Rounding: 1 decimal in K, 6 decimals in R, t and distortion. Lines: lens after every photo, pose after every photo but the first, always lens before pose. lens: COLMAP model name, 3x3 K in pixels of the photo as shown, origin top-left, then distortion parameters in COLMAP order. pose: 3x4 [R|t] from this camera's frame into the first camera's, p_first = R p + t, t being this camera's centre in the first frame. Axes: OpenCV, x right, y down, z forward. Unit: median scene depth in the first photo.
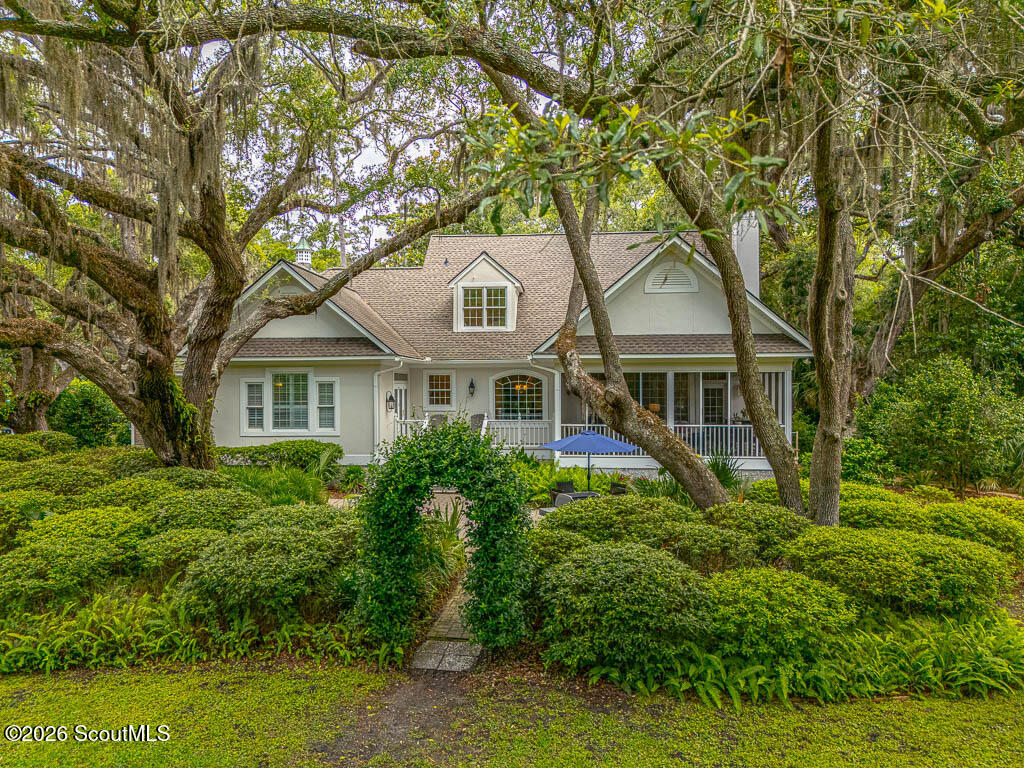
lens RADIAL K [[775.6, 0, 511.7], [0, 775.6, 382.1], [0, 0, 1]] dist [0.042620, -0.066005]
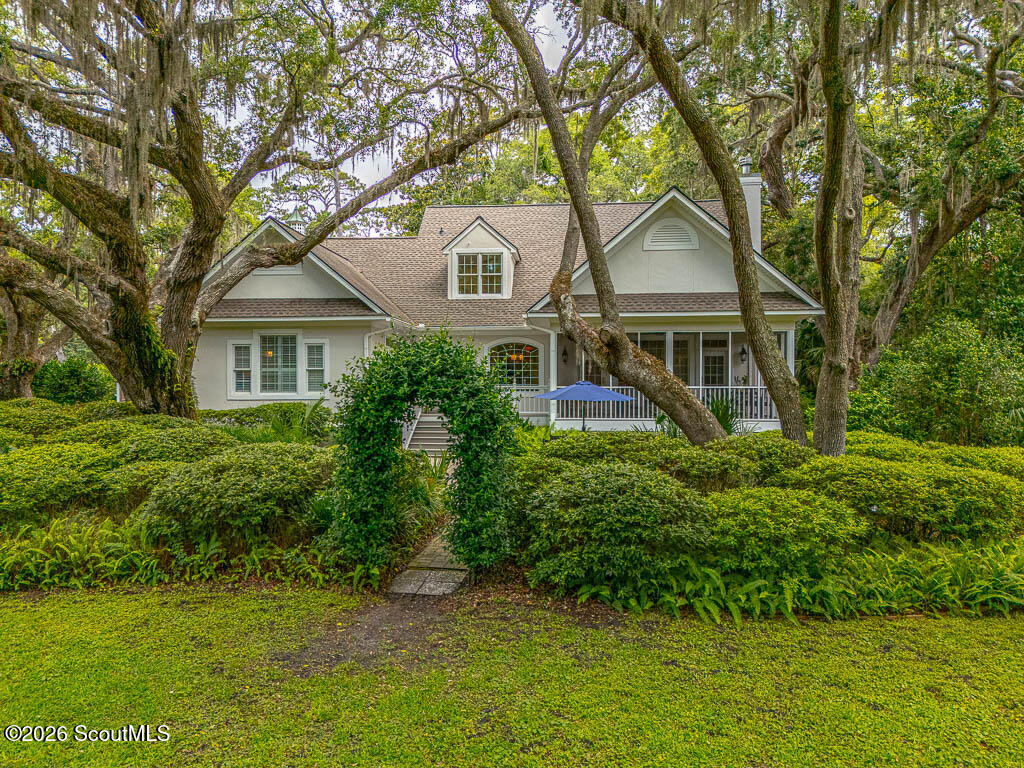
lens RADIAL K [[775.6, 0, 512.0], [0, 775.6, 382.4], [0, 0, 1]] dist [0.042620, -0.066005]
pose [[0.999996, 0.002523, -0.000938, 0.014702], [-0.002524, 0.999996, -0.001121, 0.087902], [0.000935, 0.001124, 0.999999, 0.050773]]
